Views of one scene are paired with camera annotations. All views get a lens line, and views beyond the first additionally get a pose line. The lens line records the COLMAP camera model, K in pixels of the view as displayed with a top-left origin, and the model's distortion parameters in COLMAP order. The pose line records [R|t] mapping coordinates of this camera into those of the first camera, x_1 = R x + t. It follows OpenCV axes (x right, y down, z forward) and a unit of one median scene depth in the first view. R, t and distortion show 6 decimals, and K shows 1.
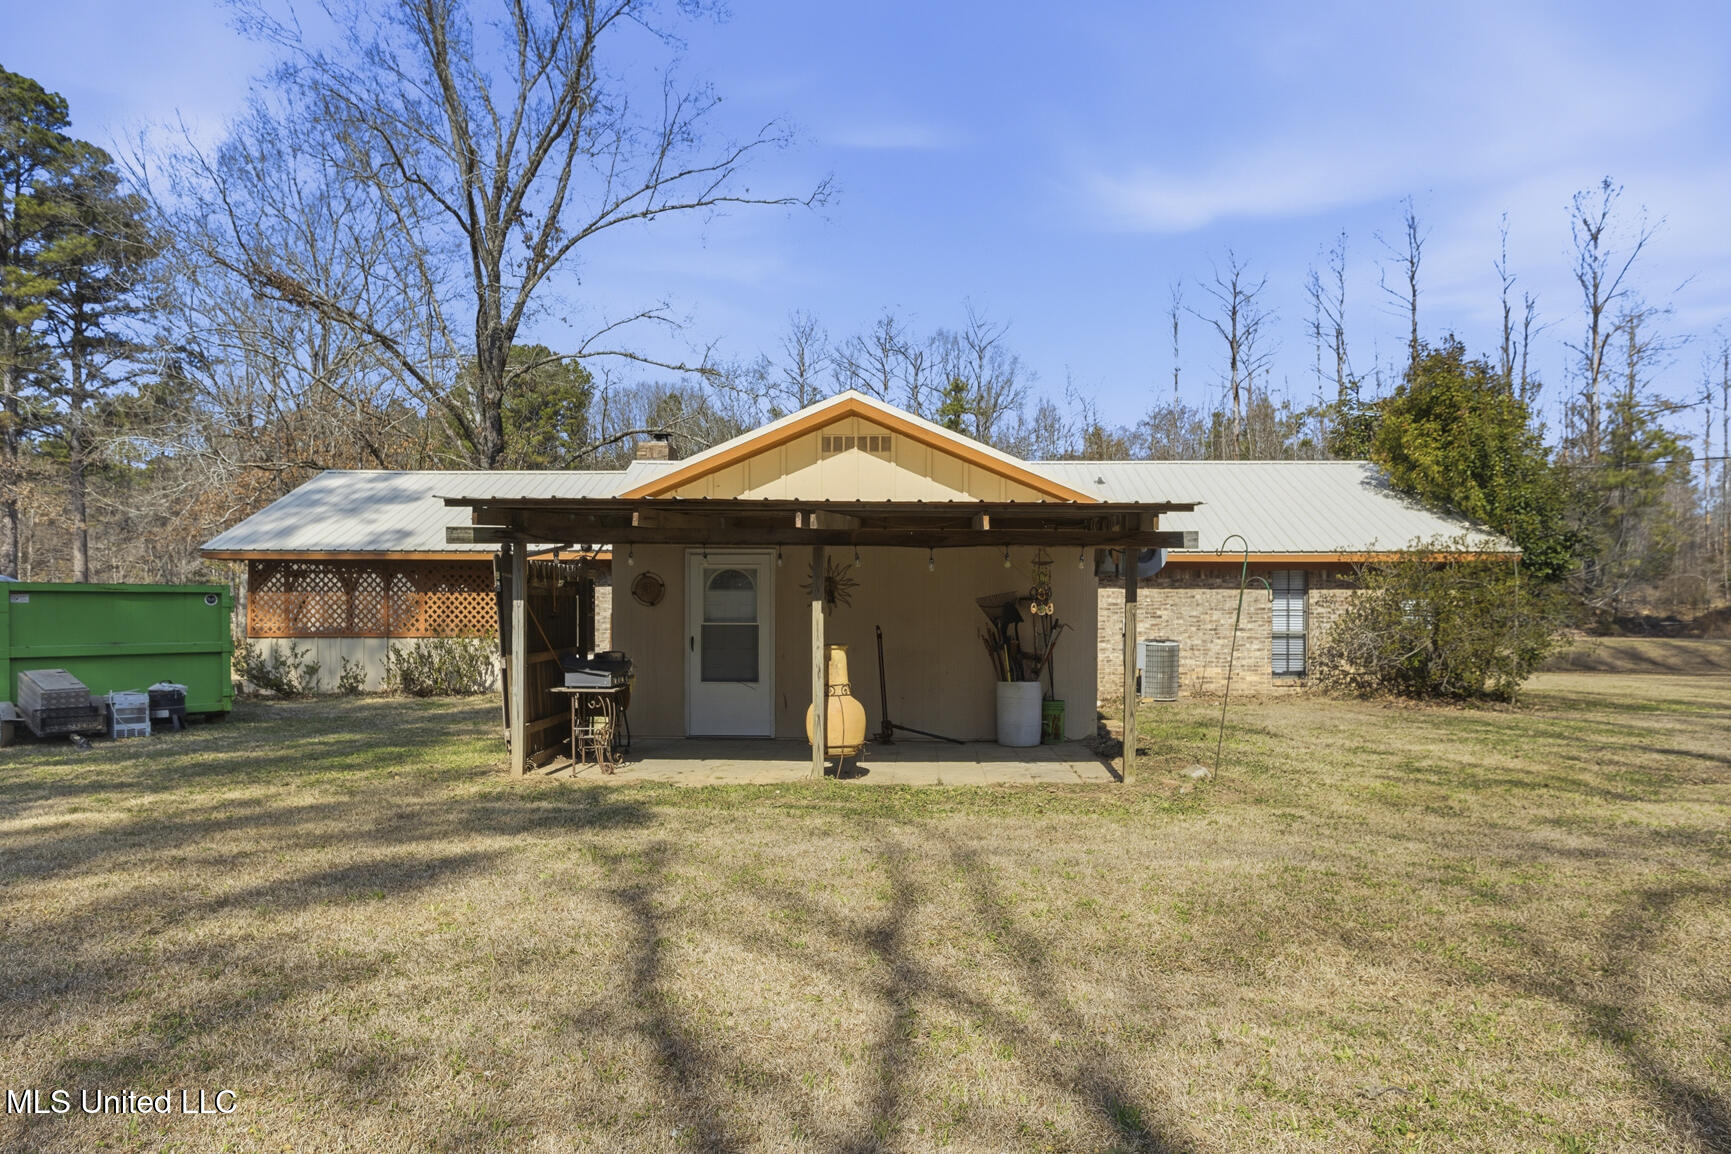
lens RADIAL K [[1180.8, 0, 865.2], [0, 1180.8, 577.7], [0, 0, 1]] dist [-0.000798, 0.001816]
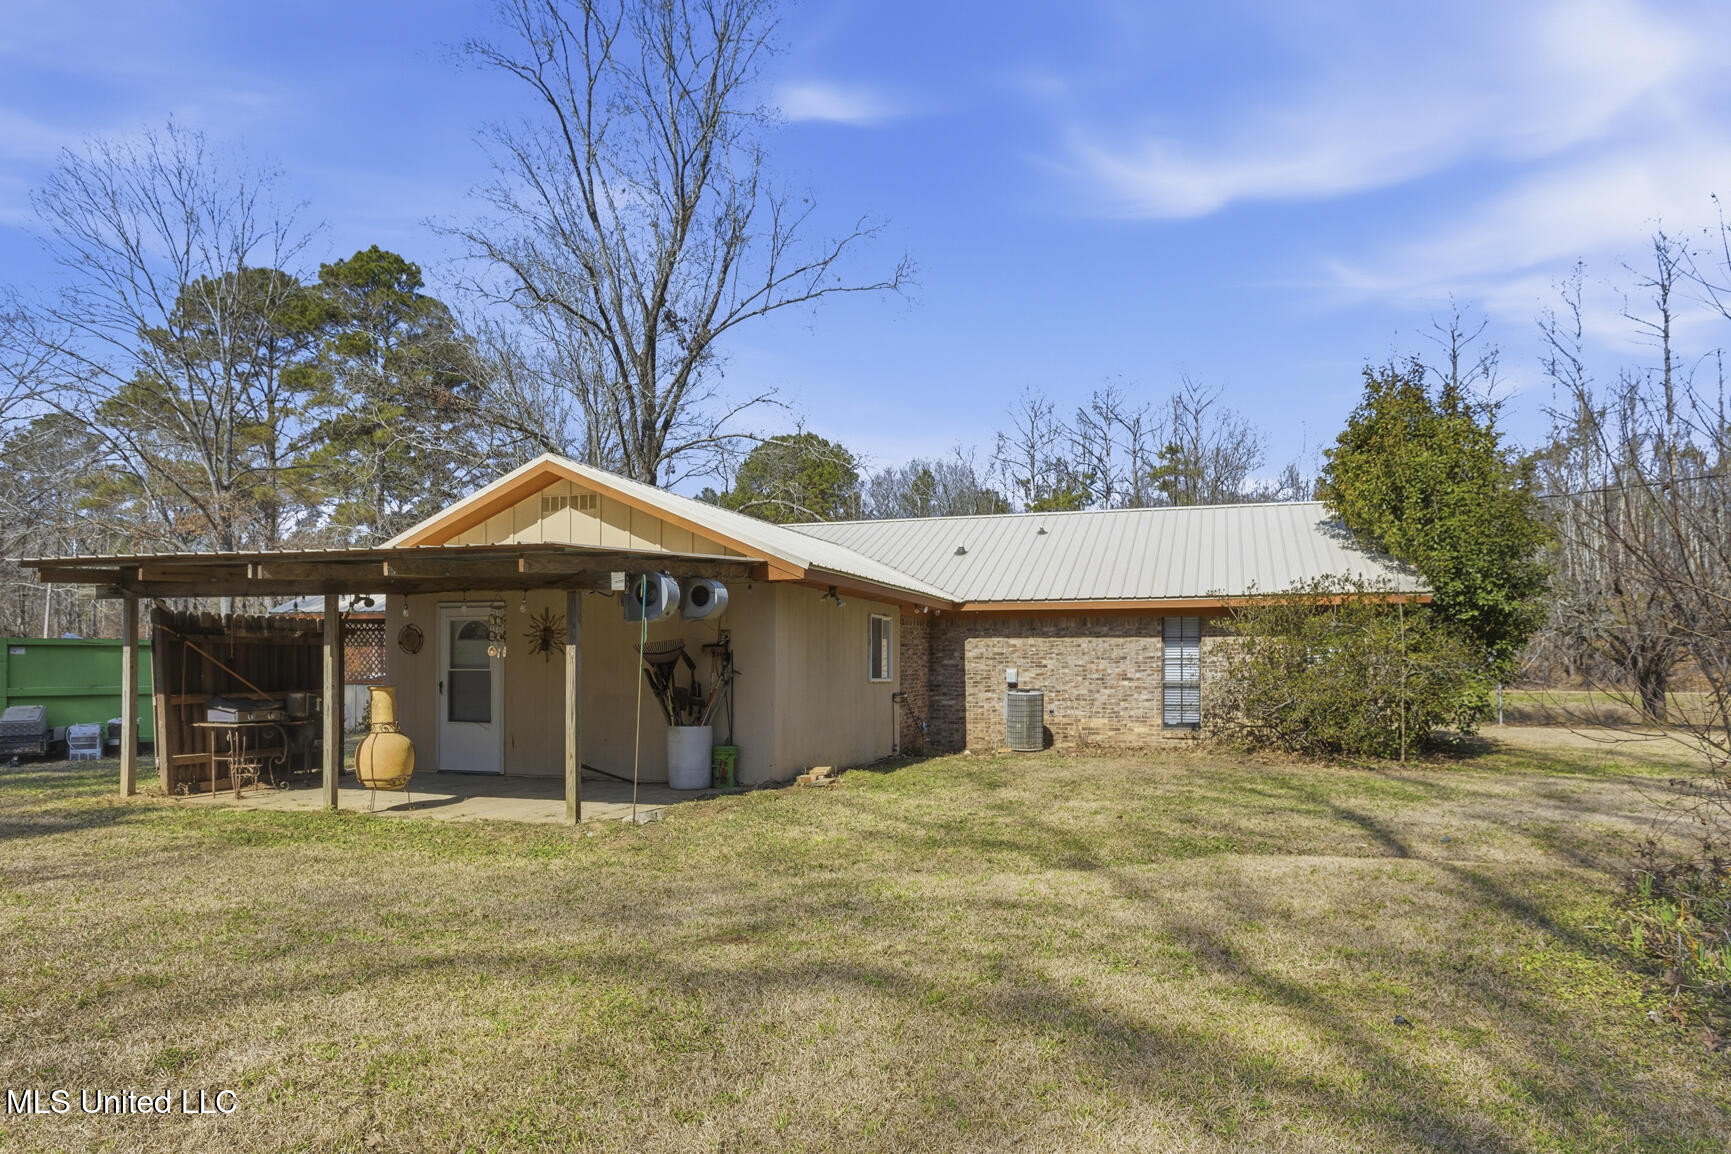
lens RADIAL K [[1083.6, 0, 864.6], [0, 1083.6, 619.0], [0, 0, 1]] dist [-0.019158, 0.000646]
pose [[0.958036, -0.014765, -0.286266, 0.365857], [0.009681, 0.999769, -0.019169, 0.009757], [0.286483, 0.015593, 0.957958, 0.092661]]
